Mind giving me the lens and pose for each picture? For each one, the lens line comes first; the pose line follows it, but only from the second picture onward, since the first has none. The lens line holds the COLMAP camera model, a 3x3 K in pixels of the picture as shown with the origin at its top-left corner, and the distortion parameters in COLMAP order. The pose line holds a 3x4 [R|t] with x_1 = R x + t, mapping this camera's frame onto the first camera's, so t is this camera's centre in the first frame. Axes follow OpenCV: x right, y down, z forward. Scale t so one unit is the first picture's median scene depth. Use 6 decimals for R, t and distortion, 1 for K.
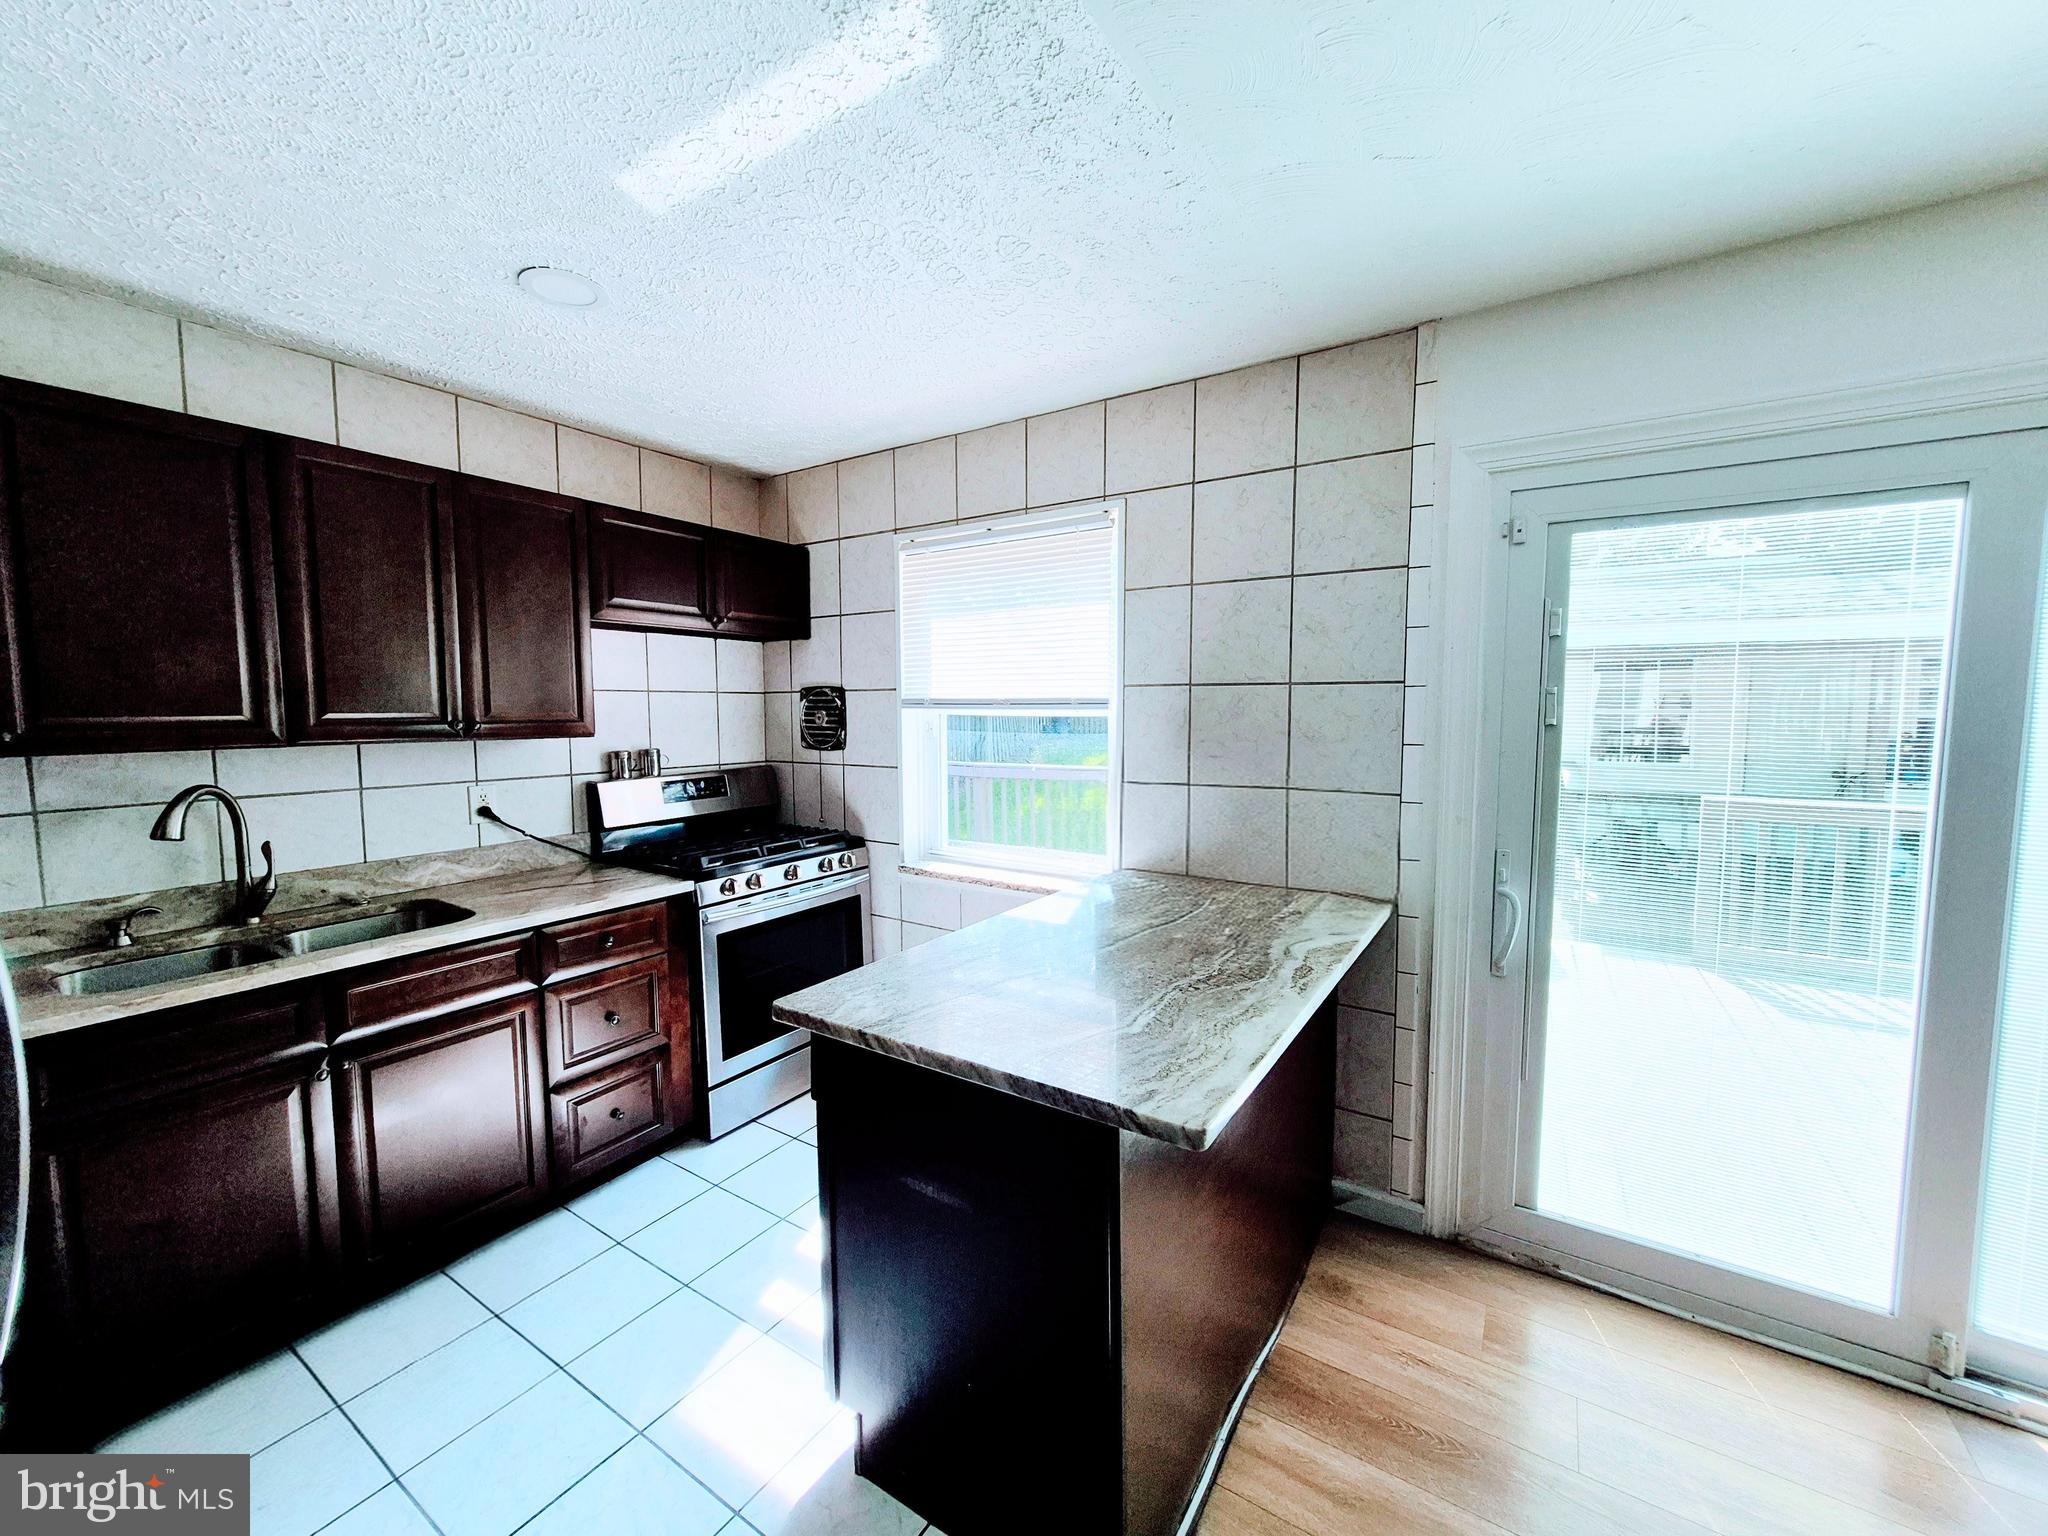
lens RADIAL K [[798.9, 0, 1017.9], [0, 798.9, 749.9], [0, 0, 1]] dist [0.001860, 0.000400]
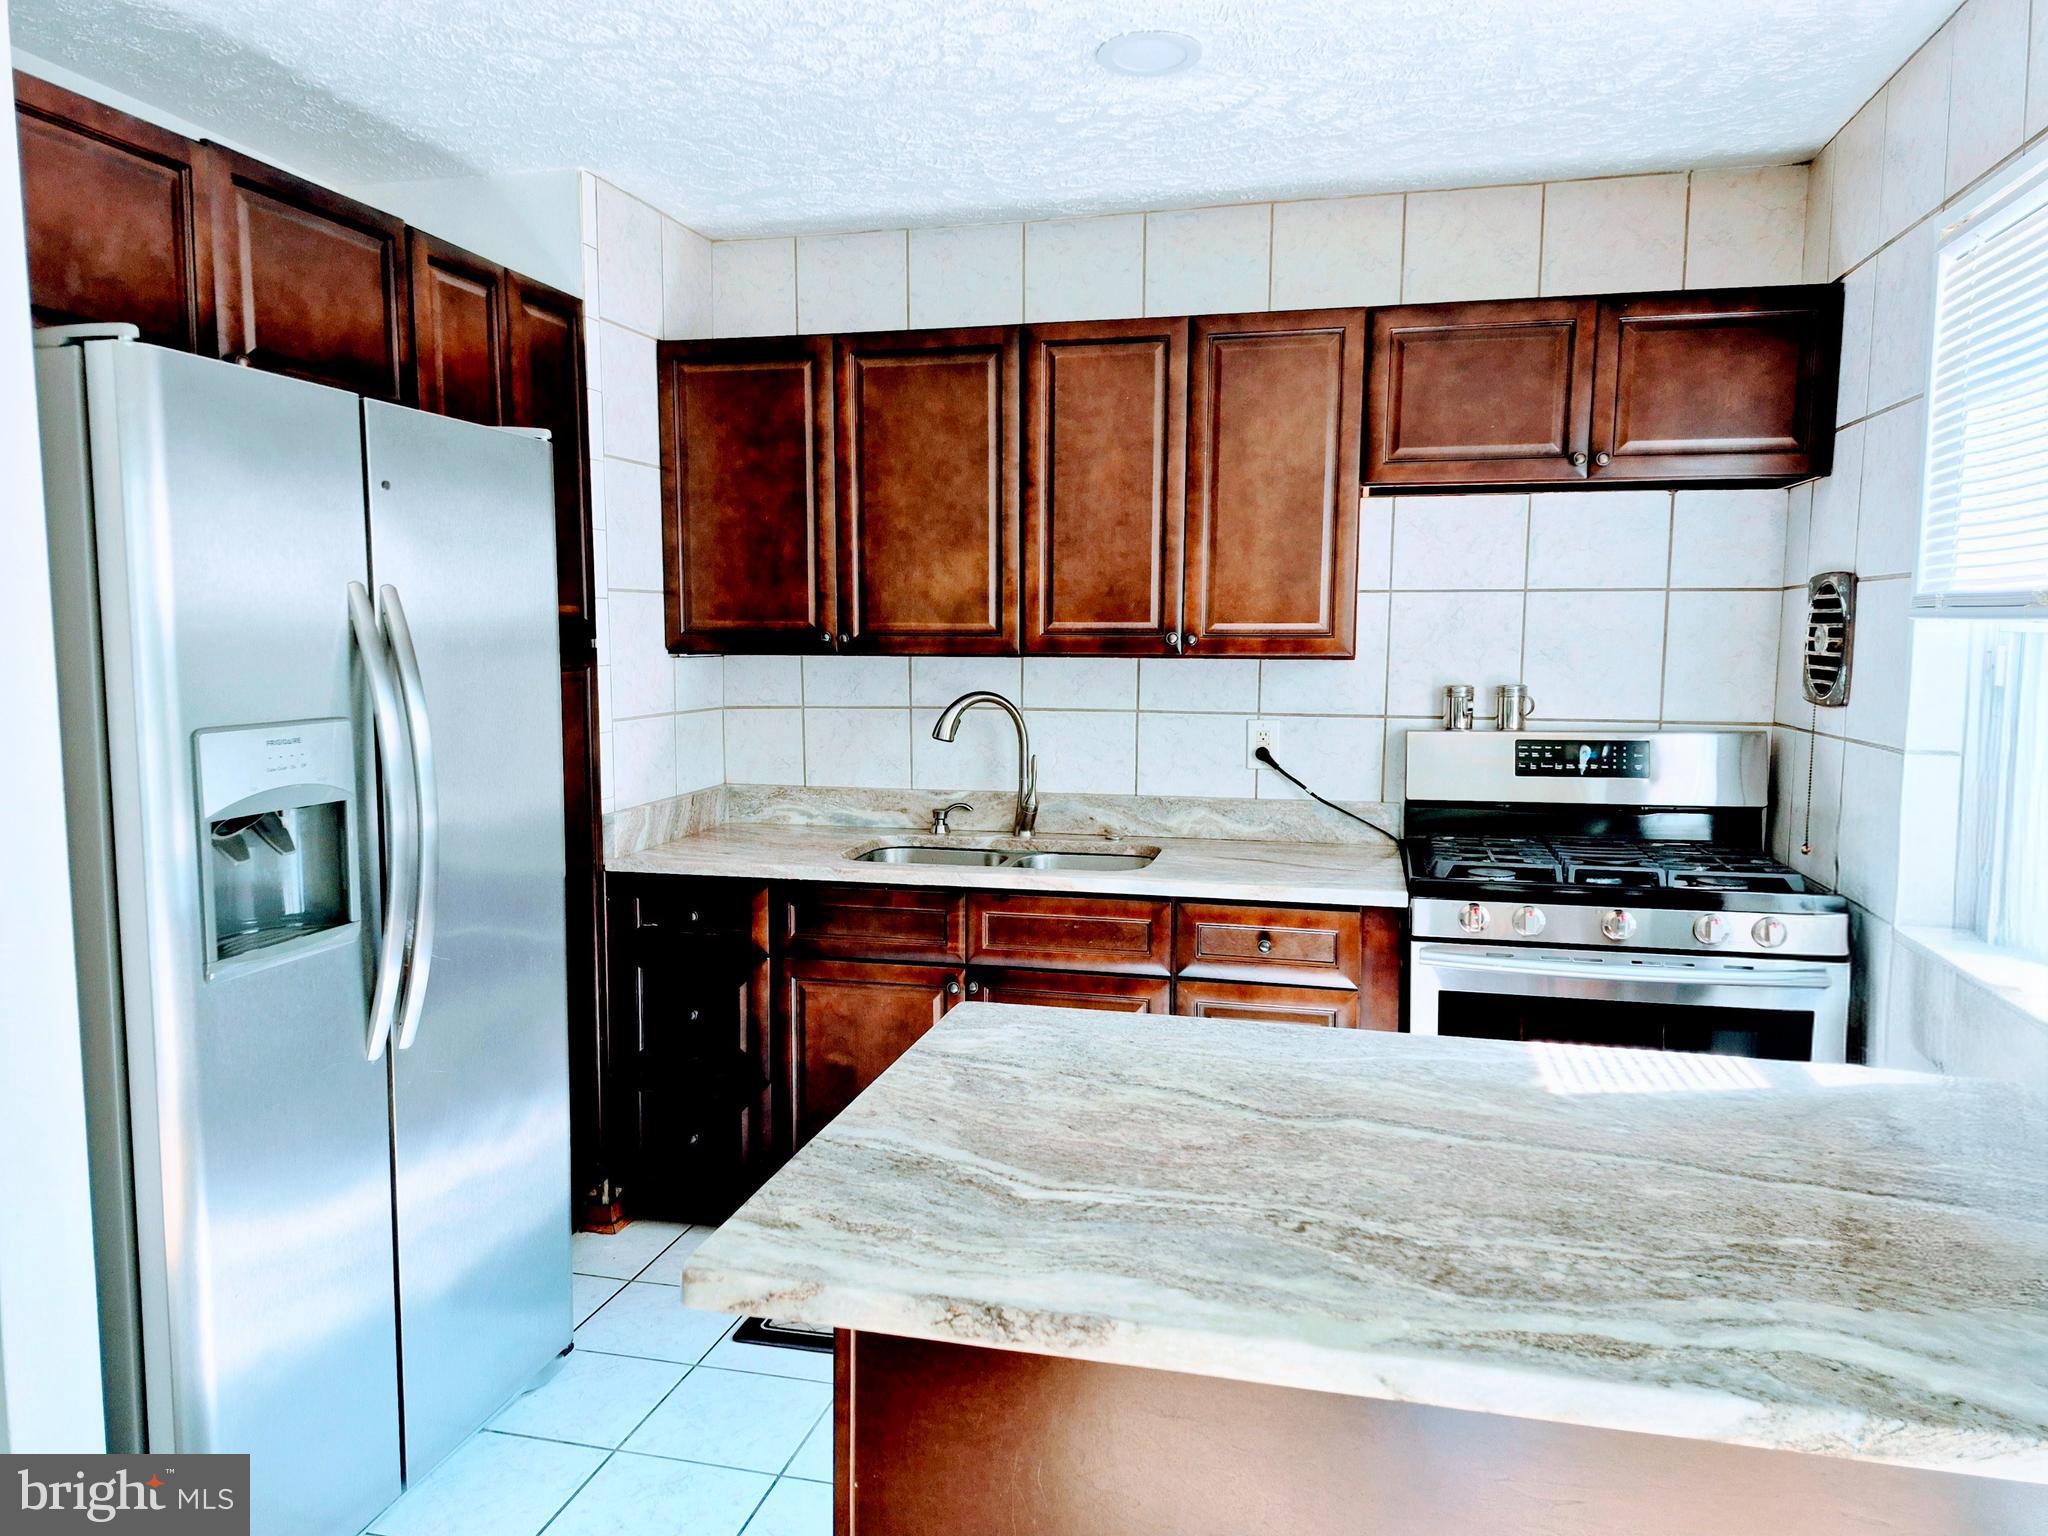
lens RADIAL K [[1385.6, 0, 1018.4], [0, 1385.6, 781.9], [0, 0, 1]] dist [0.002542, -0.003835]
pose [[0.330588, 0.107035, -0.937686, 0.619722], [-0.054529, 0.994055, 0.094244, -0.010379], [0.942199, 0.019975, 0.334459, 0.418529]]
